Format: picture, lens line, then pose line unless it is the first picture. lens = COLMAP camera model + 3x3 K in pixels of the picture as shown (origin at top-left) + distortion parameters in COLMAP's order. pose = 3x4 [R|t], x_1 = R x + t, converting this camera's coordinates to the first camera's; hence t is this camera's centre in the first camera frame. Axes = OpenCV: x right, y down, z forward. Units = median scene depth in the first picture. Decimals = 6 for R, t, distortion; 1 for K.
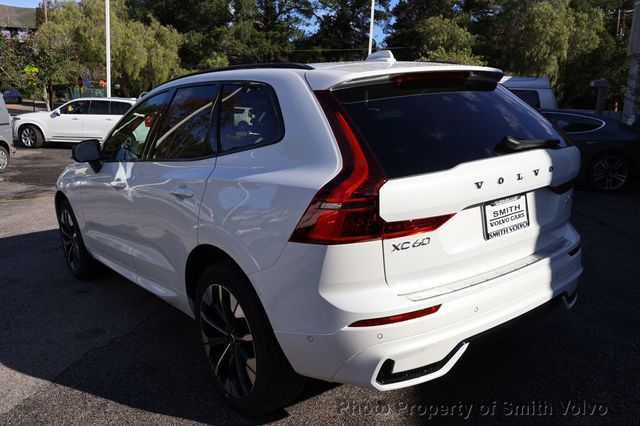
lens RADIAL K [[578.1, 0, 320.0], [0, 578.1, 213.0], [0, 0, 1]] dist [0.002269, 0.000460]
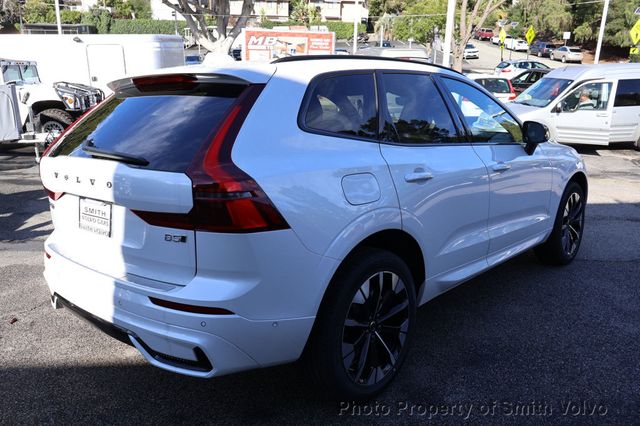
lens RADIAL K [[554.5, 0, 320.0], [0, 554.5, 213.0], [0, 0, 1]] dist [0.008779, 0.006643]
pose [[0.102107, 0.238855, -0.965672, 1.260194], [-0.179798, 0.959189, 0.218240, -0.278747], [0.978390, 0.151343, 0.140885, 1.187631]]
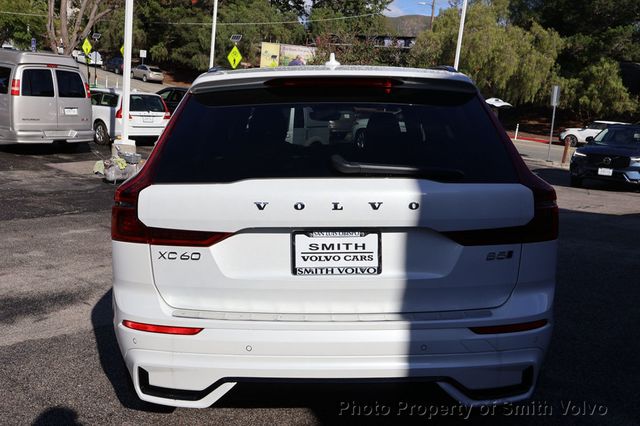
lens RADIAL K [[632.1, 0, 320.0], [0, 632.1, 213.0], [0, 0, 1]] dist [0.005004, 0.007030]
pose [[0.761513, 0.143642, -0.632033, 0.809213], [-0.164540, 0.986032, 0.025847, -0.065962], [0.626917, 0.084312, 0.774510, 0.278748]]
